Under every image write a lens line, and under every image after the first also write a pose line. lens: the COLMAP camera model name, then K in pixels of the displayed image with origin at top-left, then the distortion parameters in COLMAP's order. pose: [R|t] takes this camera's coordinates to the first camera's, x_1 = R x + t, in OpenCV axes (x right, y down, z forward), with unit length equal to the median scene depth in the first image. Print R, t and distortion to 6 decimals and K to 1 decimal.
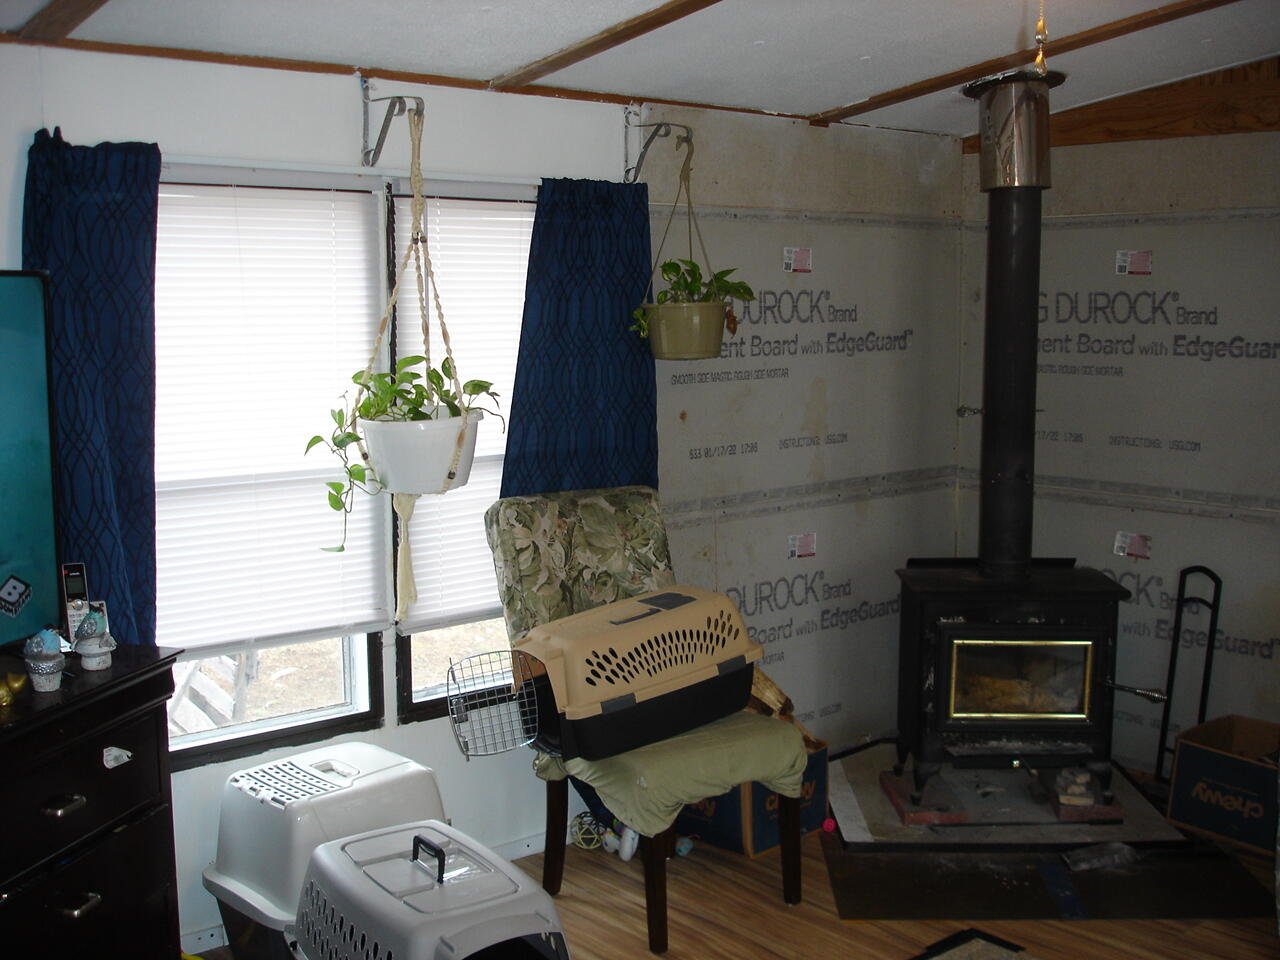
lens RADIAL K [[1441.3, 0, 640.0], [0, 1441.3, 477.2], [0, 0, 1]] dist [-0.107658, 0.000000]
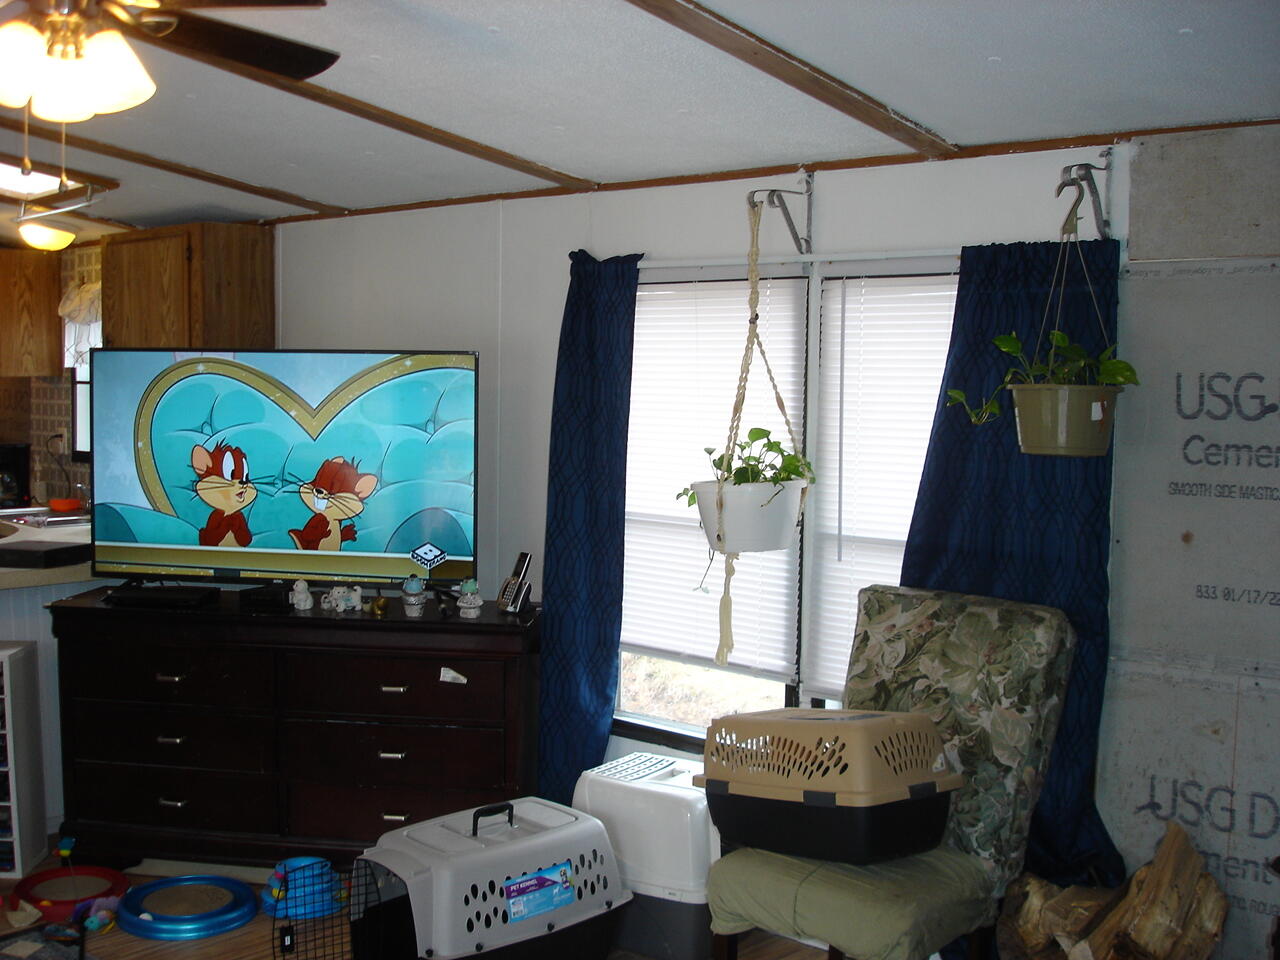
lens RADIAL K [[1441.3, 0, 645.3], [0, 1441.3, 478.1], [0, 0, 1]] dist [-0.107658, 0.000000]
pose [[0.134630, 0.071242, -0.988332, 0.812452], [-0.136907, 0.989184, 0.052654, -0.082932], [0.981392, 0.128221, 0.142928, 0.688563]]
